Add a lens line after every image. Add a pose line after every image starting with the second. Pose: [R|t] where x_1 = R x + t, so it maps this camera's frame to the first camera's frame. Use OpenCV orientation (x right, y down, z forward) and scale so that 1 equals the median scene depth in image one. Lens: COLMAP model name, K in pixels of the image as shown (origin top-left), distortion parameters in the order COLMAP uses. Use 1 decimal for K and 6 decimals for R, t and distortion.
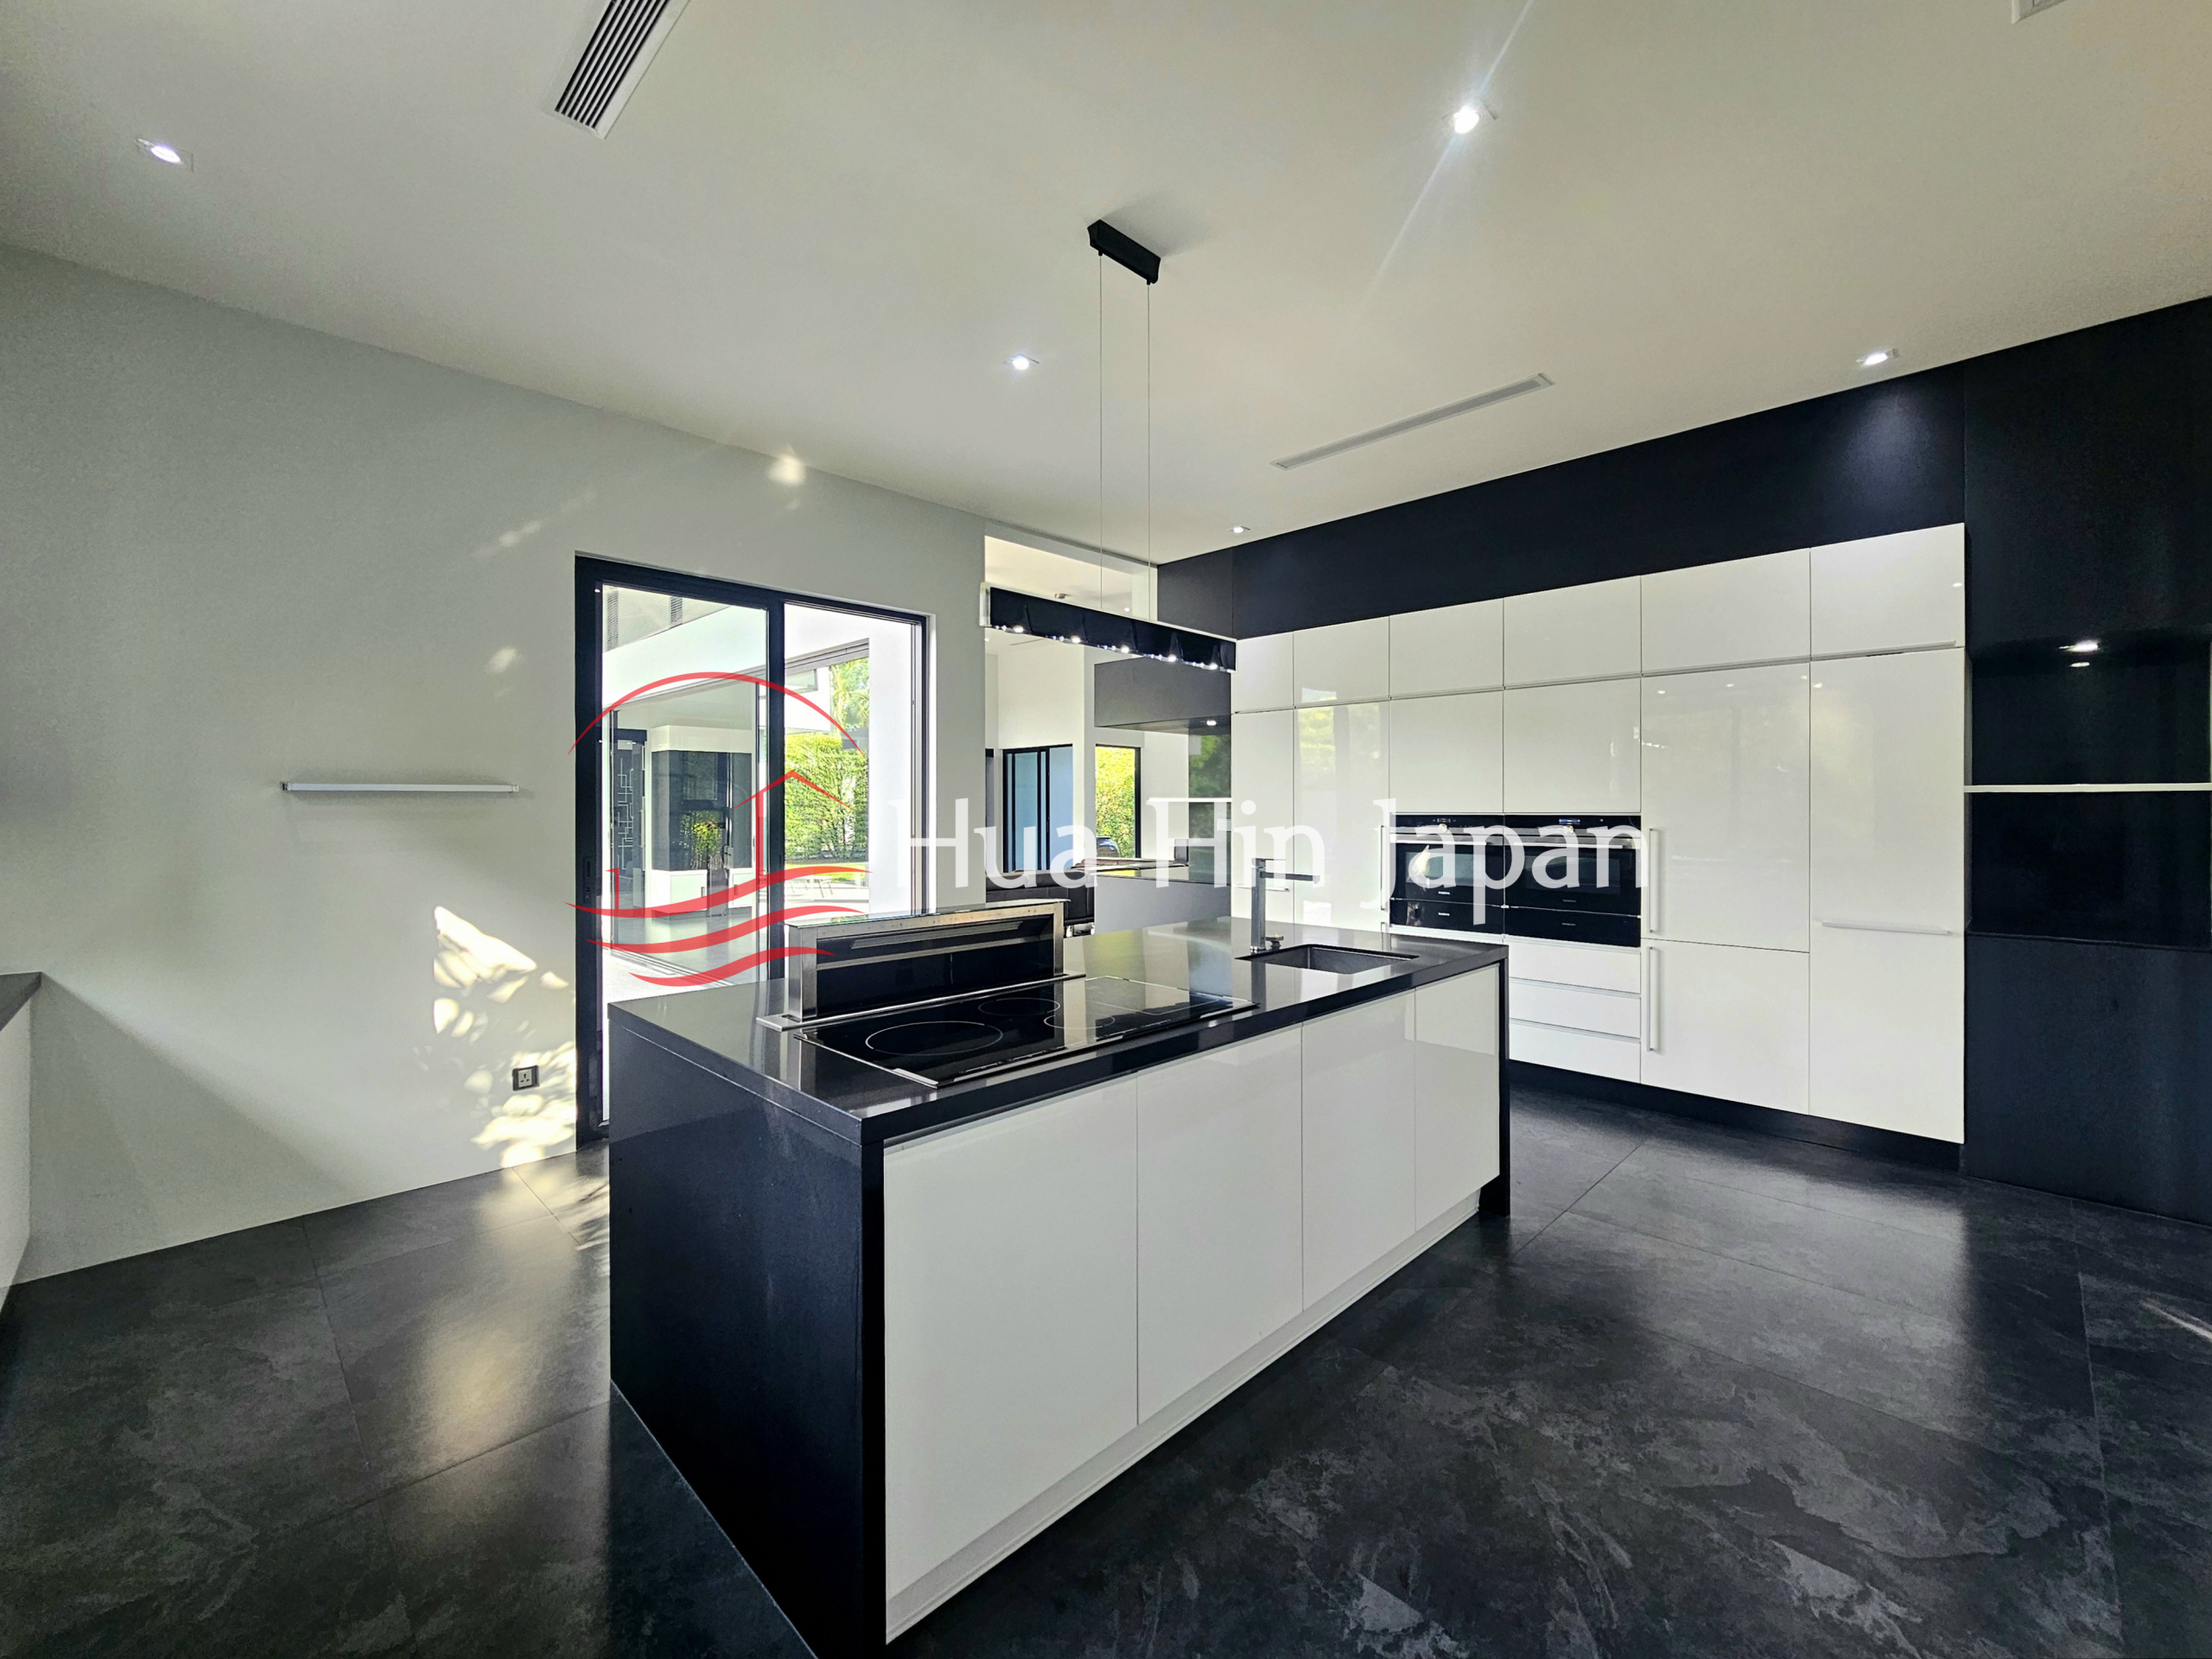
lens RADIAL K [[909.4, 0, 1085.4], [0, 909.4, 816.4], [0, 0, 1]] dist [0.002167, 0.000568]
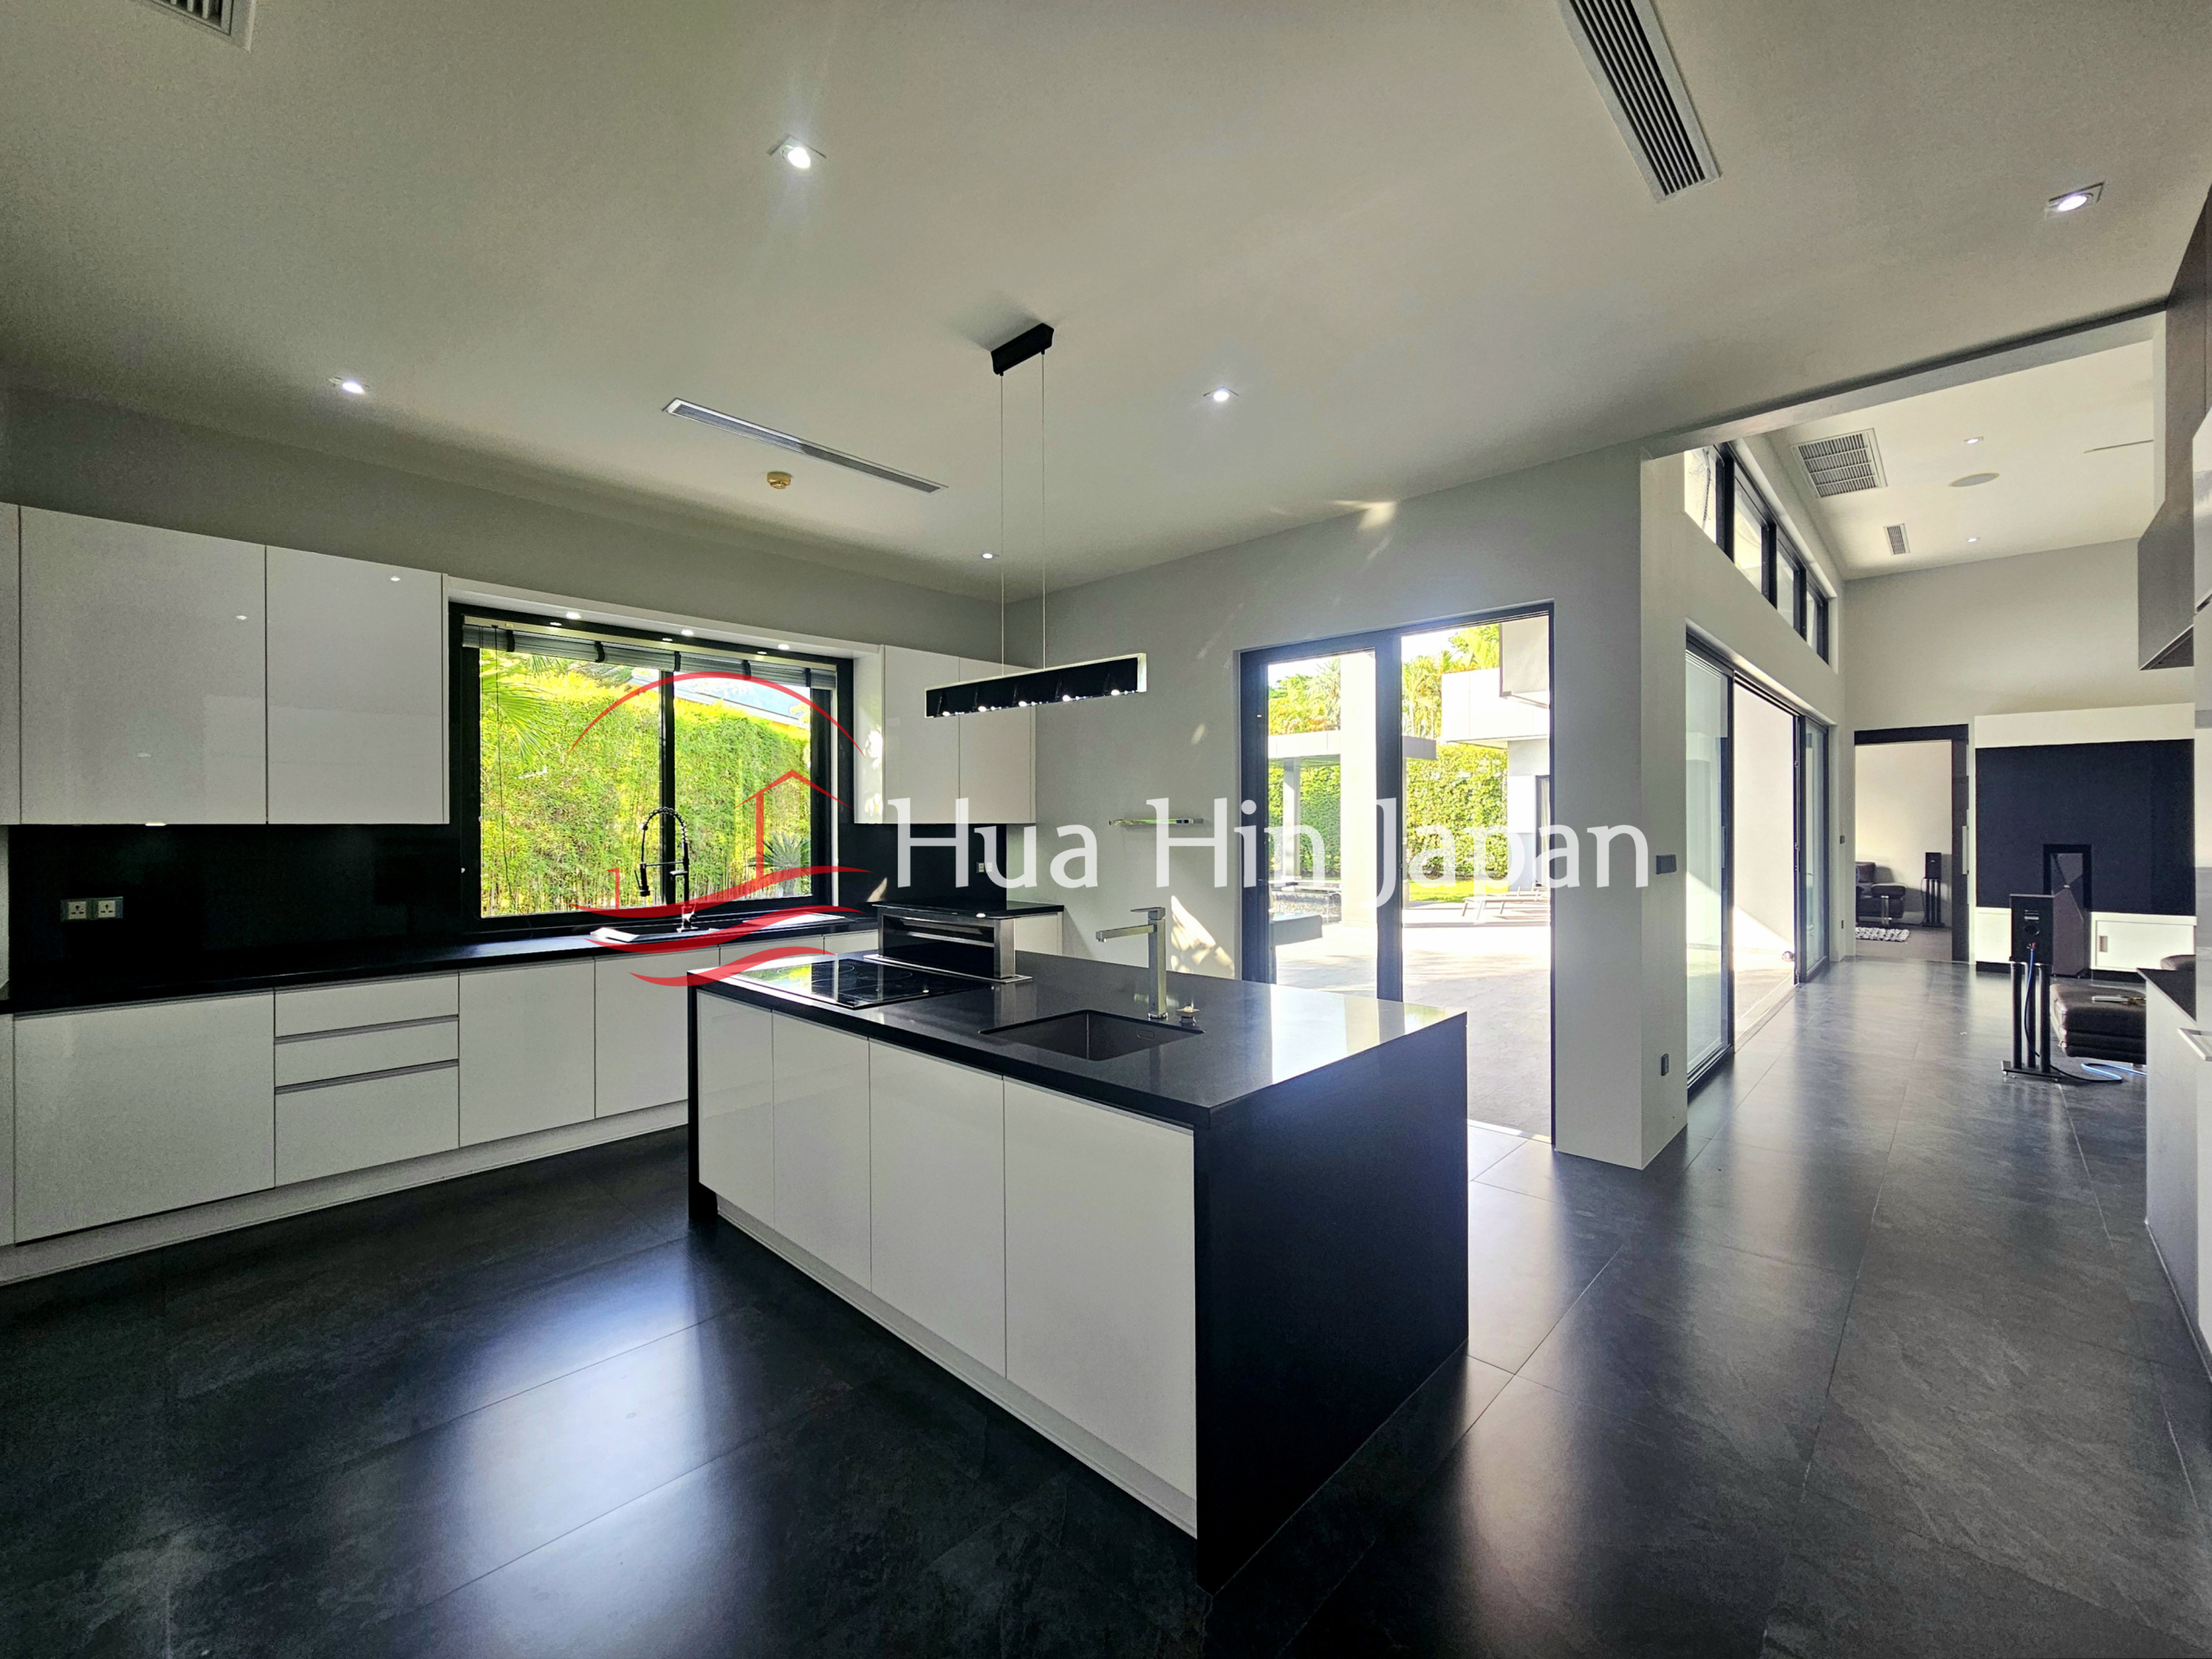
lens RADIAL K [[923.2, 0, 1111.2], [0, 923.2, 835.4], [0, 0, 1]] dist [-0.001373, 0.000075]
pose [[0.042799, 0.015015, -0.998971, 0.700919], [-0.006449, 0.999870, 0.014752, -0.023307], [0.999063, 0.005811, 0.042890, 0.627745]]
